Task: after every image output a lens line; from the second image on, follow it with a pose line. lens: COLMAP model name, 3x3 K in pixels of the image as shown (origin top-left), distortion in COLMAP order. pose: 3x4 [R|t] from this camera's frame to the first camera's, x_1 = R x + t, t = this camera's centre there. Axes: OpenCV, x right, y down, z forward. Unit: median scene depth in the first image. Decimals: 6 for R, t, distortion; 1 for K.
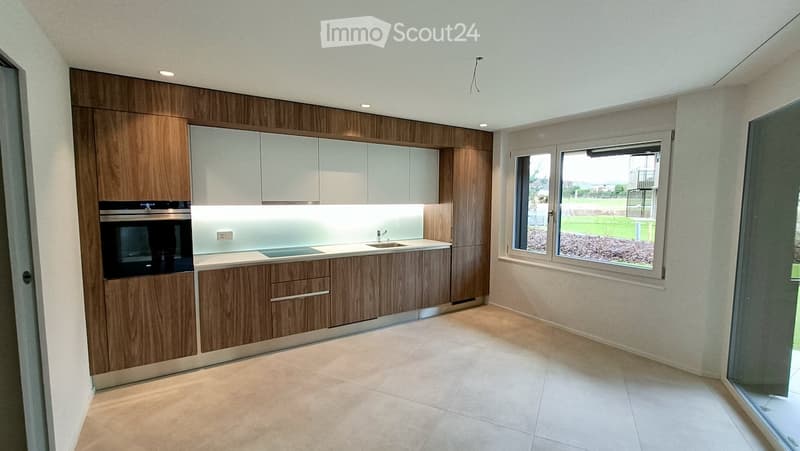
lens RADIAL K [[361.5, 0, 400.0], [0, 361.5, 225.5], [0, 0, 1]] dist [-0.000041, 0.000213]
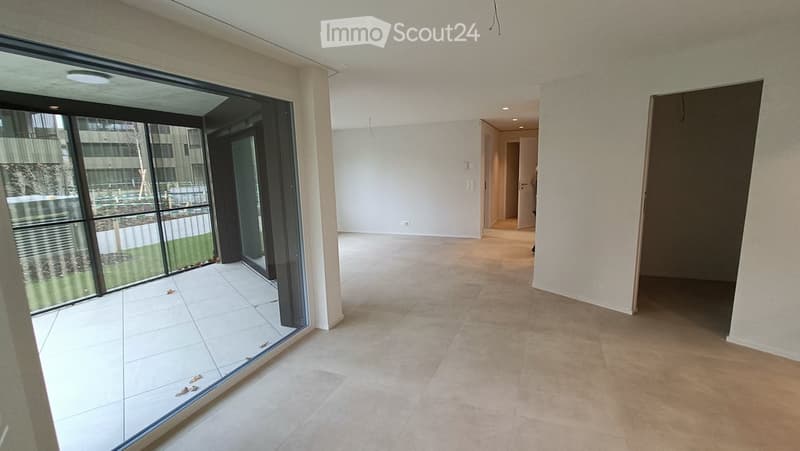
lens RADIAL K [[361.5, 0, 400.0], [0, 361.5, 225.5], [0, 0, 1]] dist [-0.000041, 0.000213]
pose [[-0.997757, 0.031226, -0.059211, 0.325625], [0.016412, 0.971648, 0.235863, -0.100371], [0.064897, 0.234362, -0.969981, 1.266605]]
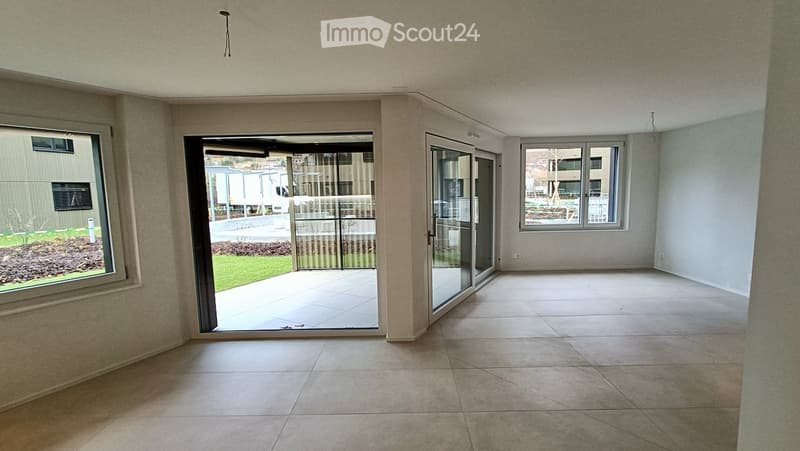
lens RADIAL K [[361.5, 0, 400.0], [0, 361.5, 225.5], [0, 0, 1]] dist [-0.000041, 0.000213]
pose [[-0.427852, -0.092482, 0.899105, -0.458547], [0.082965, 0.986534, 0.140955, -0.071615], [-0.900033, 0.134902, -0.414418, 0.716709]]
